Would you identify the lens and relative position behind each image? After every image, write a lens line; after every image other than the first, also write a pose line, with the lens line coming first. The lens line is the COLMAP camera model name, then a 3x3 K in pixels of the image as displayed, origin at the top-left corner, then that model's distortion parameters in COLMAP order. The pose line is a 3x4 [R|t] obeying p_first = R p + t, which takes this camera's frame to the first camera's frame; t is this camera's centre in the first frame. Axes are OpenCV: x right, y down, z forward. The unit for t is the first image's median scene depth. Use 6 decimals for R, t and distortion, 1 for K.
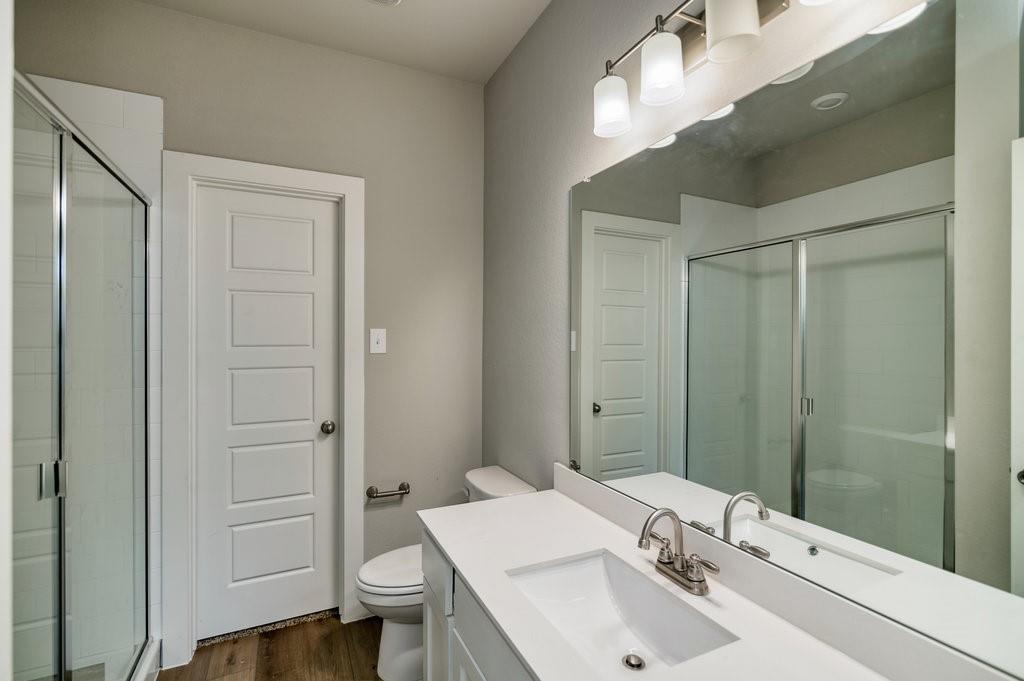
lens RADIAL K [[477.2, 0, 513.4], [0, 477.2, 338.2], [0, 0, 1]] dist [-0.005030, 0.002740]
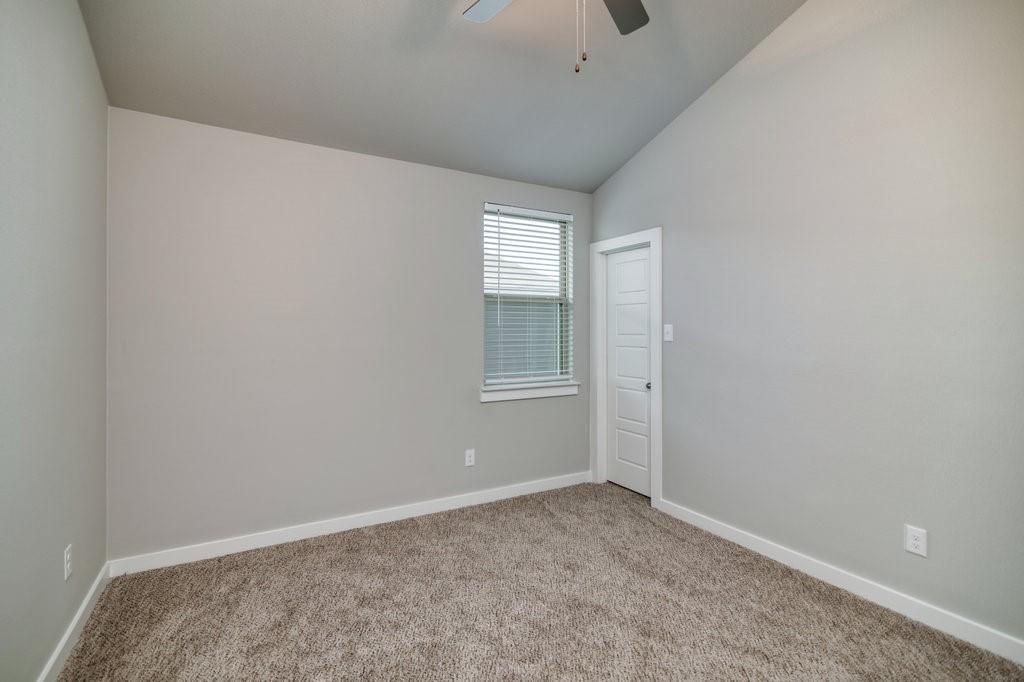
lens RADIAL K [[477.2, 0, 512.4], [0, 477.2, 335.3], [0, 0, 1]] dist [-0.005030, 0.002740]
pose [[0.079158, 0.004458, -0.996852, 1.180464], [0.010408, 0.999932, 0.005298, 0.001844], [0.996808, -0.010795, 0.079106, 0.394024]]
